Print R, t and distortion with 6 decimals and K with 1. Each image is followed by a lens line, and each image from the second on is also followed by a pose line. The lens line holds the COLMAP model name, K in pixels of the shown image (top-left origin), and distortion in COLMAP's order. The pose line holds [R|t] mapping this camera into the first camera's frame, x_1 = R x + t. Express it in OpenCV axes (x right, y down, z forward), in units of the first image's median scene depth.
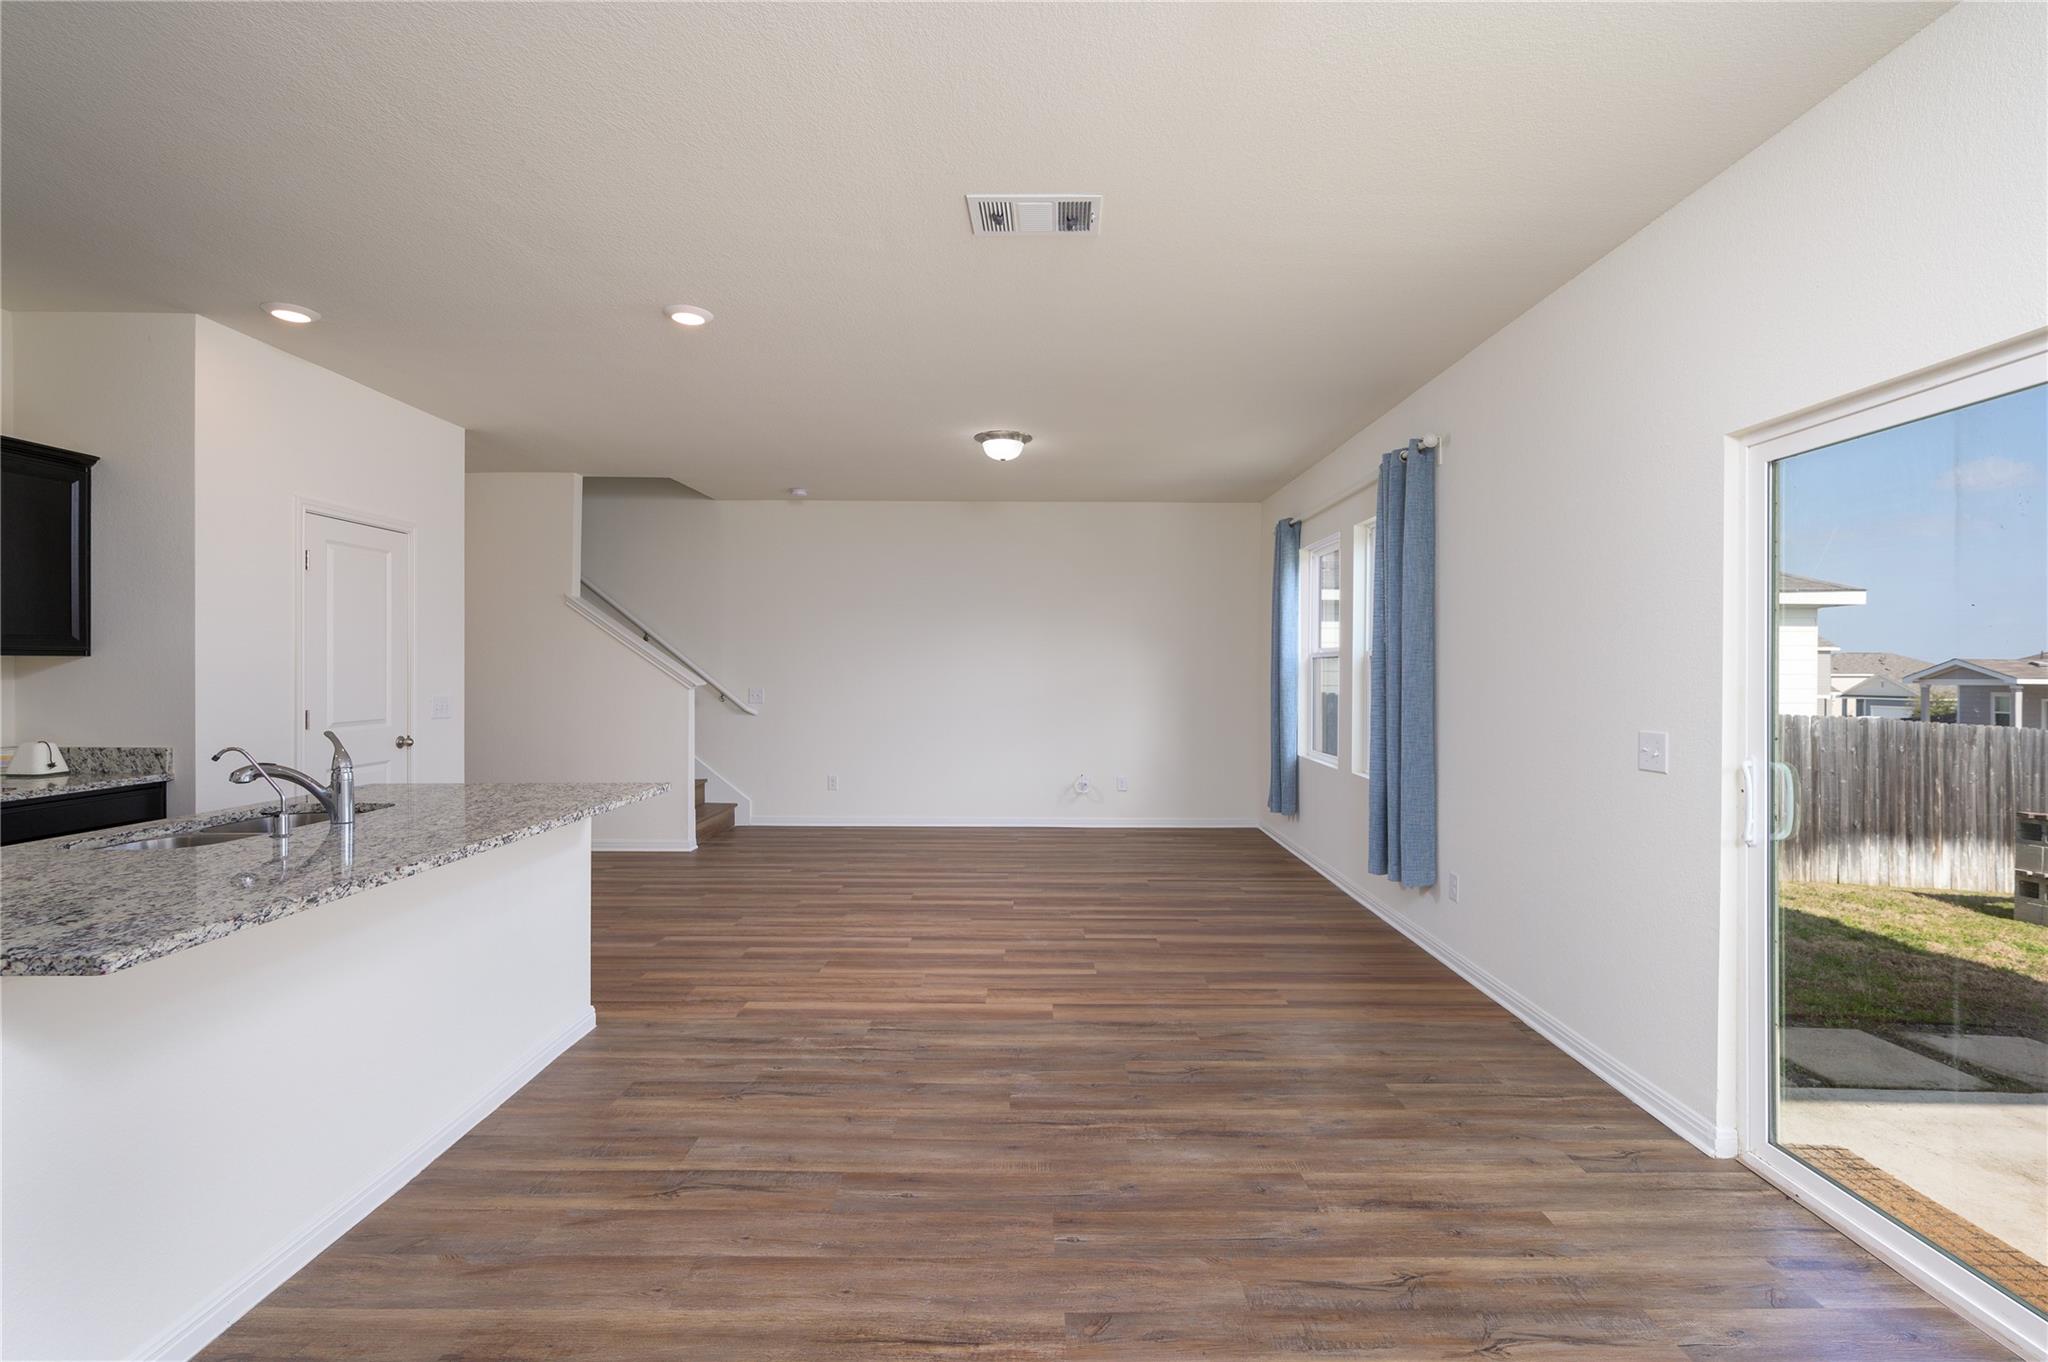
lens RADIAL K [[926.2, 0, 1025.5], [0, 926.2, 671.6], [0, 0, 1]] dist [-0.024070, -0.001331]
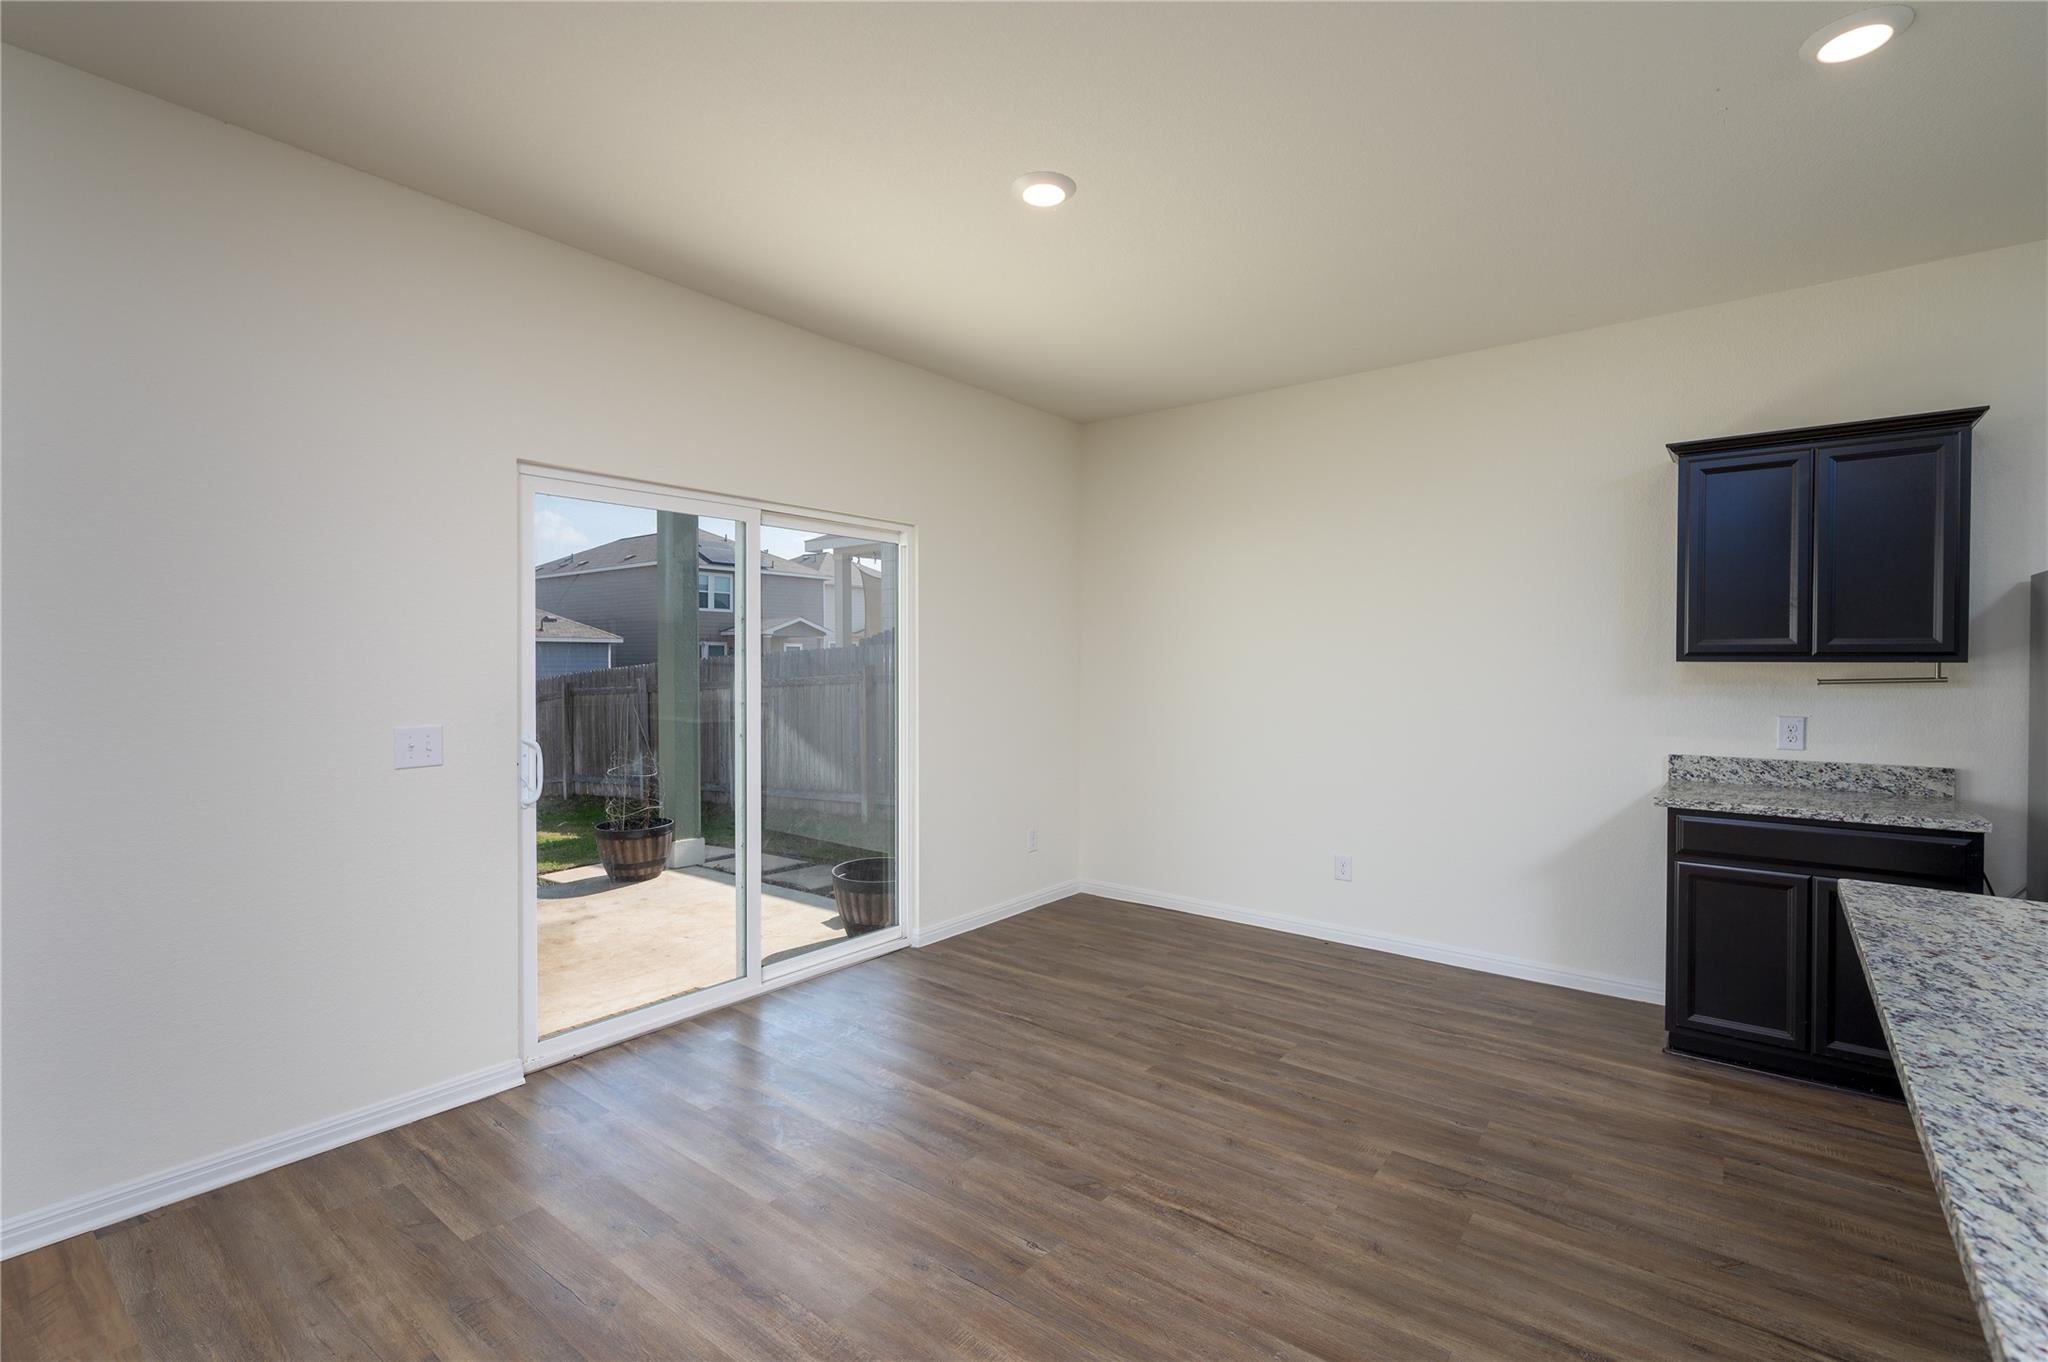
lens RADIAL K [[926.2, 0, 1024.0], [0, 926.2, 670.5], [0, 0, 1]] dist [-0.024070, -0.001331]
pose [[-0.790565, -0.013580, 0.612227, -0.595702], [-0.000519, 0.999769, 0.021506, -0.027105], [-0.612378, 0.016684, -0.790389, 1.959534]]
